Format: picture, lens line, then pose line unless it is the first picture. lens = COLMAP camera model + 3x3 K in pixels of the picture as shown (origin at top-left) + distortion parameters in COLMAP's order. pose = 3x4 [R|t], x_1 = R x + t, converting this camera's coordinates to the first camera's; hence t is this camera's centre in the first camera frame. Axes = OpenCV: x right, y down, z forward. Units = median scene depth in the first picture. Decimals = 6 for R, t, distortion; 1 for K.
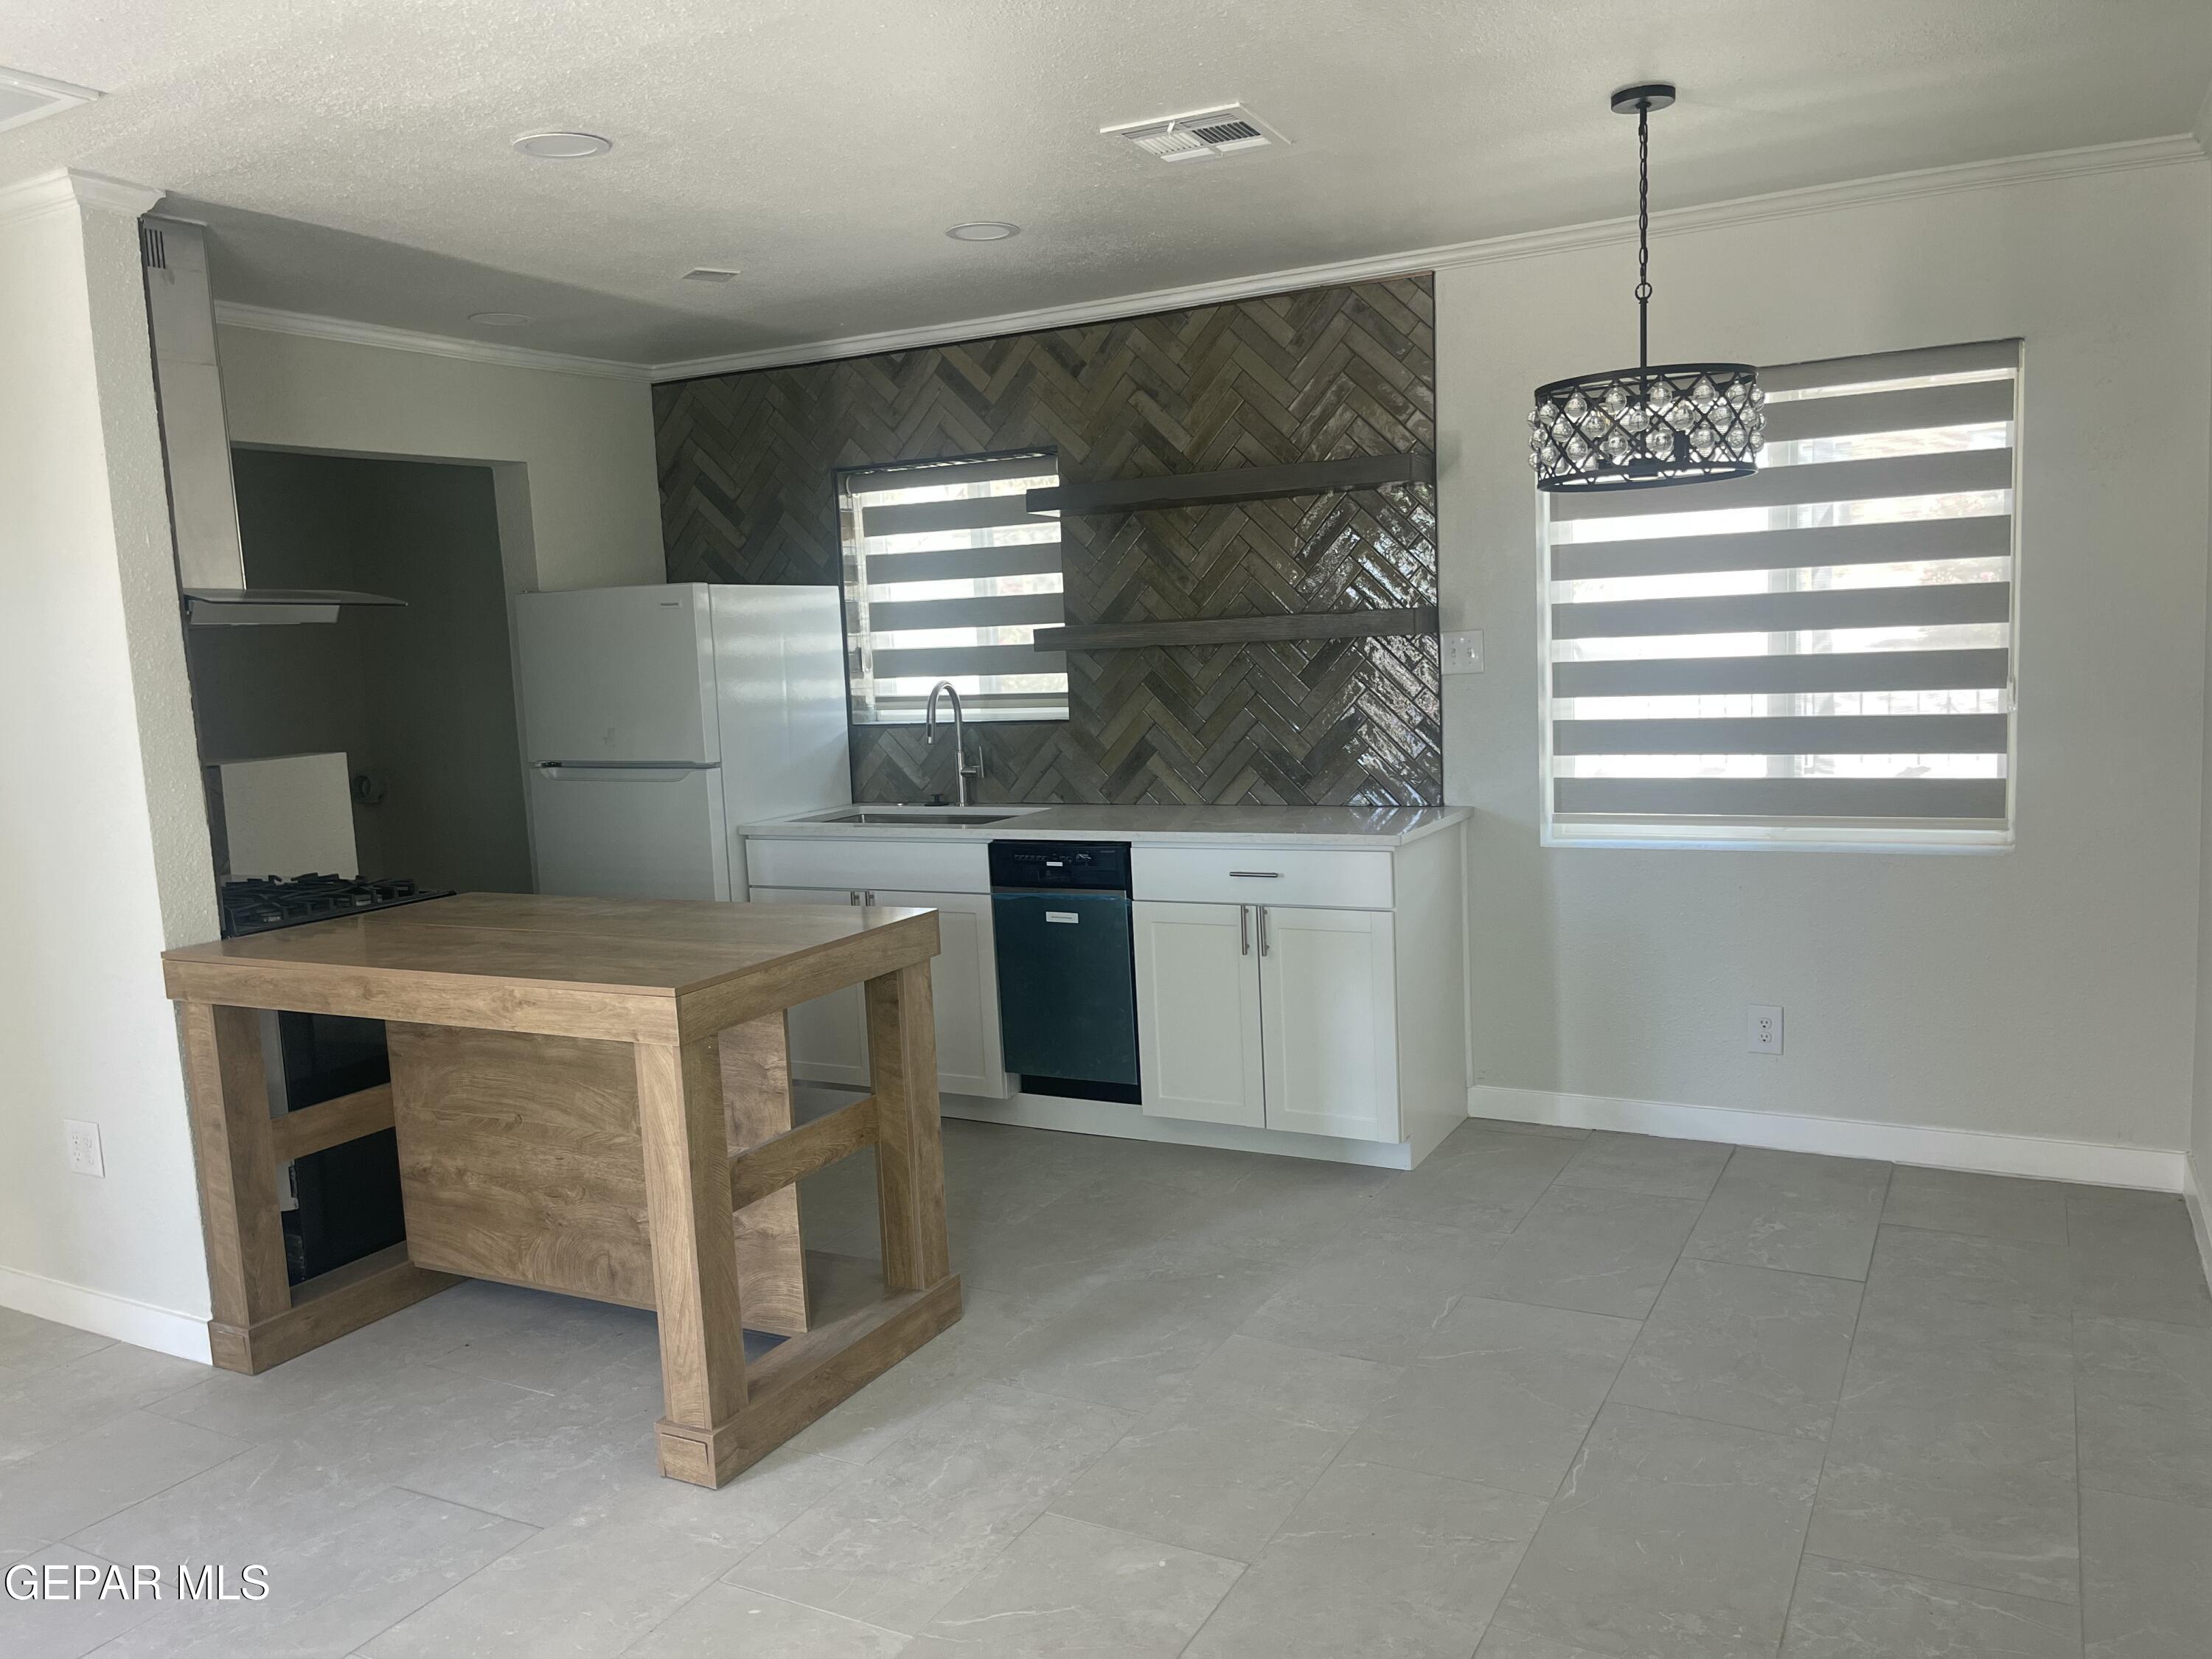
lens RADIAL K [[1672.7, 0, 1094.0], [0, 1672.7, 831.1], [0, 0, 1]] dist [0.062465, -0.096993]
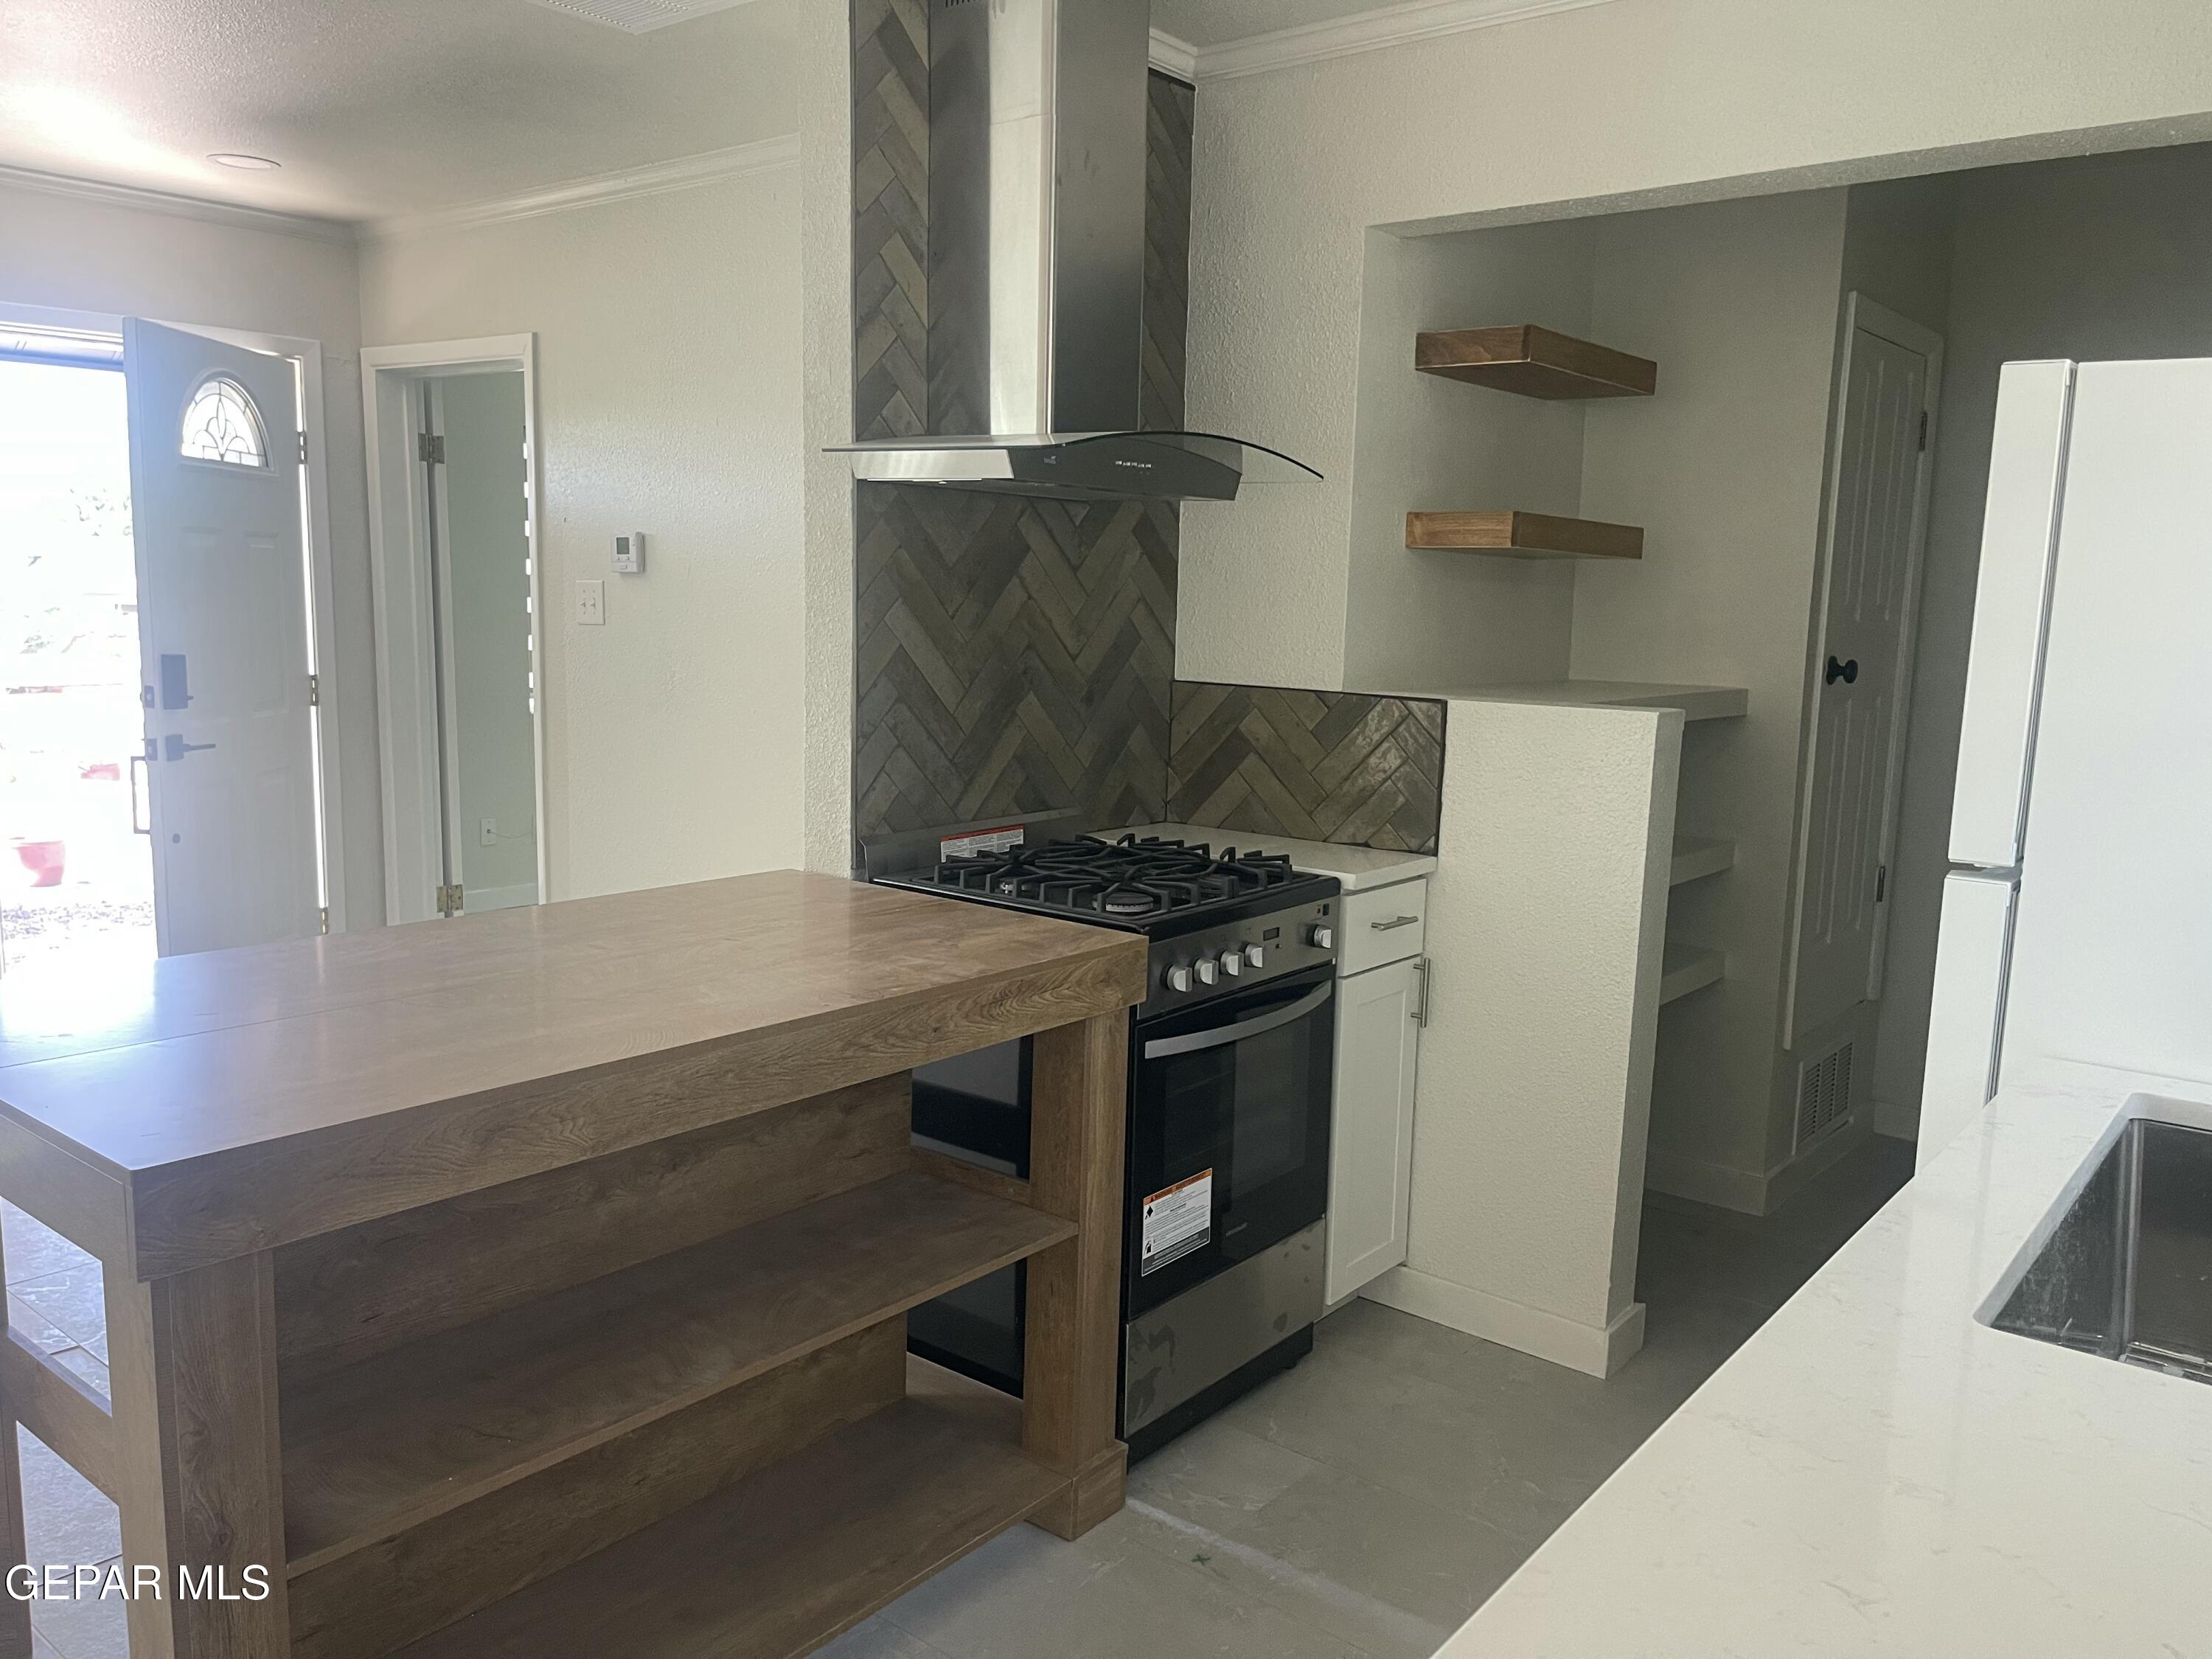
lens RADIAL K [[1672.7, 0, 1094.0], [0, 1672.7, 831.1], [0, 0, 1]] dist [0.062465, -0.096993]
pose [[-0.183353, 0.178765, -0.966656, 0.224470], [-0.135779, 0.969297, 0.205008, -0.135562], [0.973625, 0.168840, -0.153451, 1.219418]]
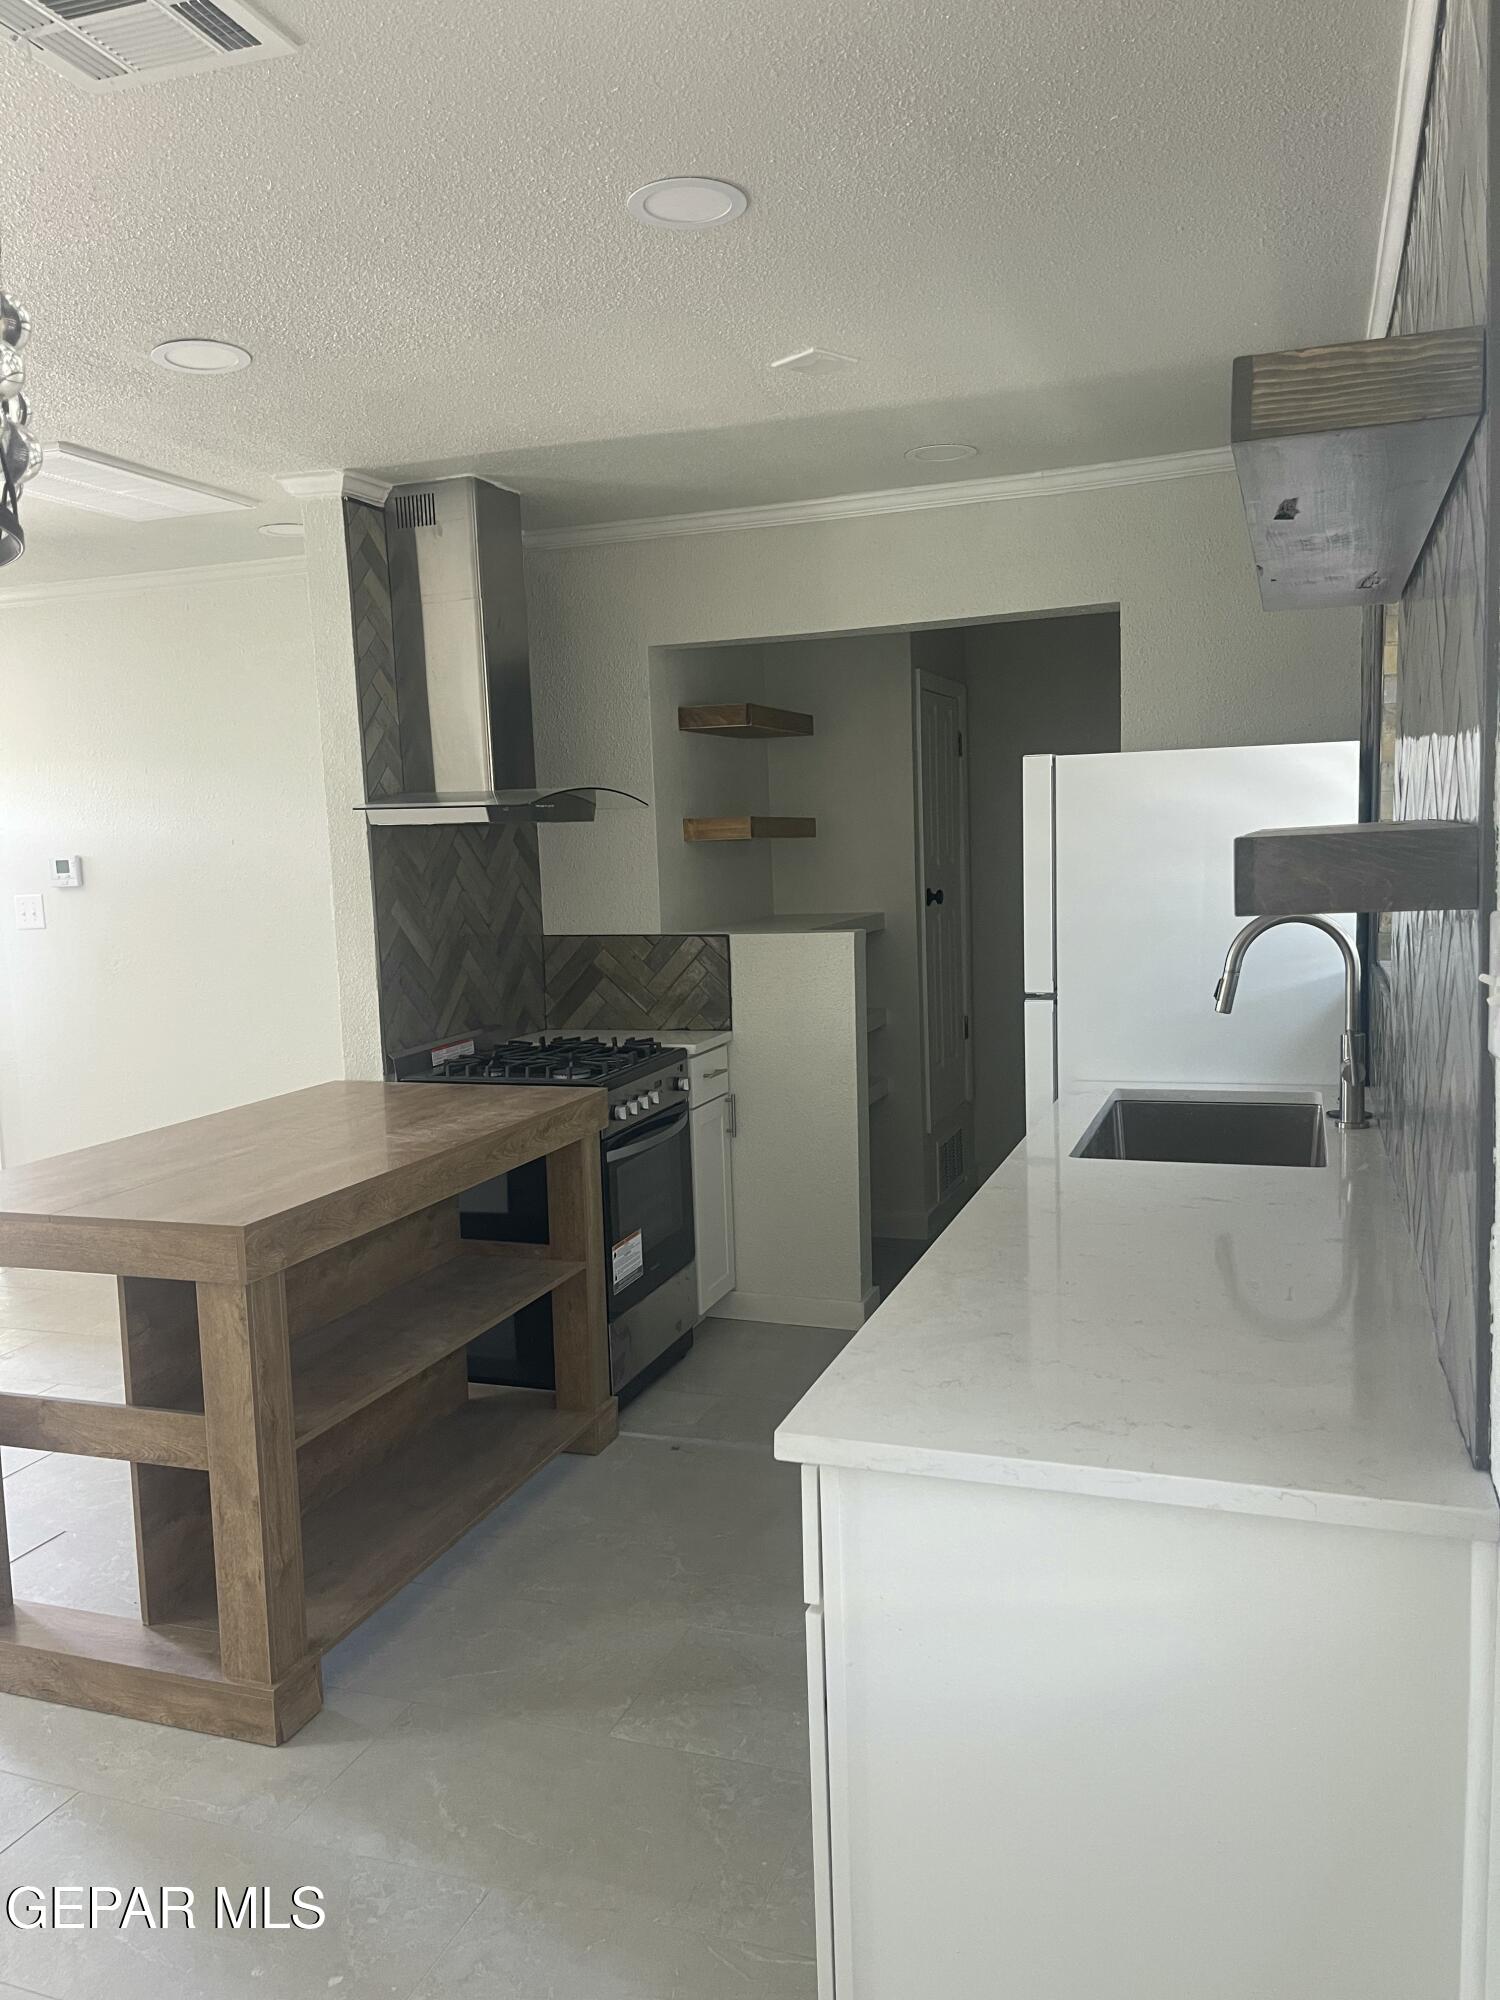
lens RADIAL K [[1512.4, 0, 750.0], [0, 1512.4, 1000.0], [0, 0, 1]] dist [0.062465, -0.096993]
pose [[0.150788, 0.145041, -0.977868, 0.590166], [-0.089085, 0.987147, 0.132680, -0.163782], [0.984544, 0.067106, 0.161771, 1.070258]]
